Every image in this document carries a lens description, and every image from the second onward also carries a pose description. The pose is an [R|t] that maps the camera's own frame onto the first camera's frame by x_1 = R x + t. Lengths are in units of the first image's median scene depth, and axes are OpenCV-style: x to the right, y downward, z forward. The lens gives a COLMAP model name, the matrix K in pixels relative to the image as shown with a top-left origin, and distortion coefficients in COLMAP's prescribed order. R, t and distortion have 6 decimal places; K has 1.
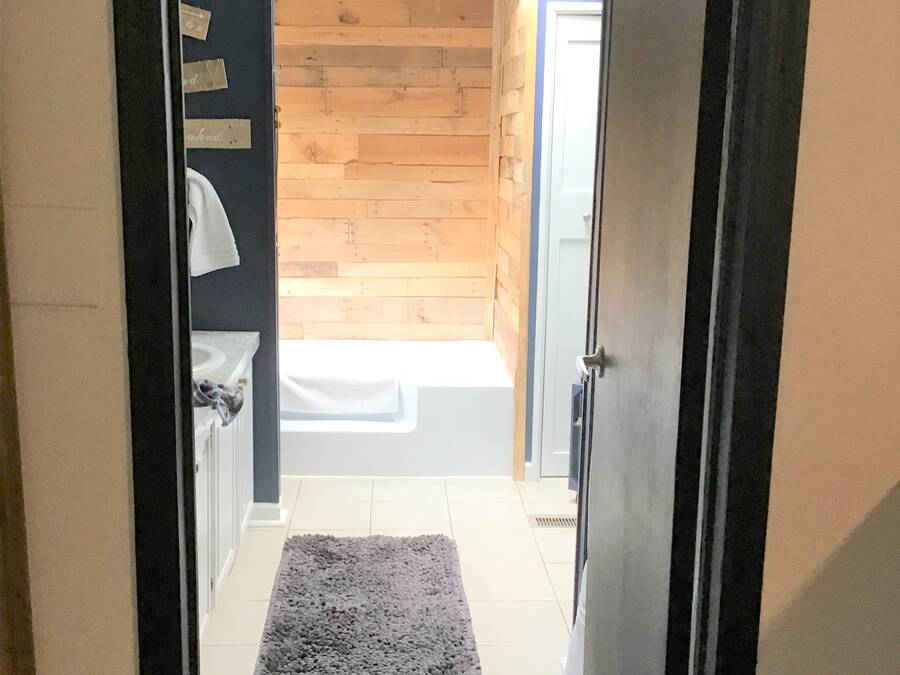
lens RADIAL K [[1089.9, 0, 449.9], [0, 1089.9, 367.4], [0, 0, 1]] dist [0.197633, -0.507016]
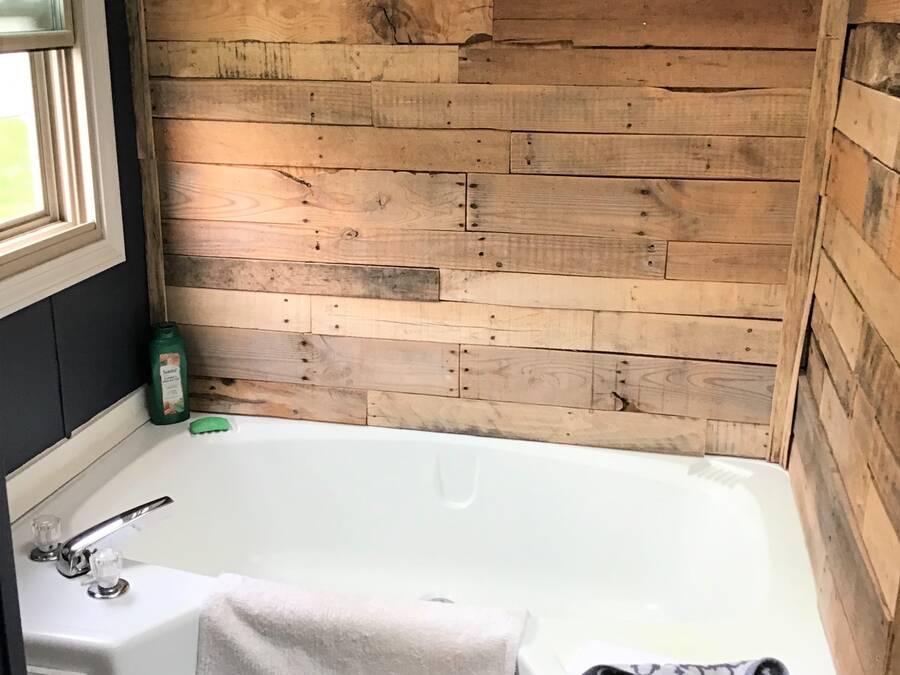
lens RADIAL K [[1089.9, 0, 449.9], [0, 1089.9, 367.4], [0, 0, 1]] dist [0.197633, -0.507016]
pose [[0.963580, 0.081333, -0.254750, 0.019579], [-0.056495, 0.993039, 0.103354, -0.102902], [0.261383, -0.085198, 0.961468, 0.563869]]
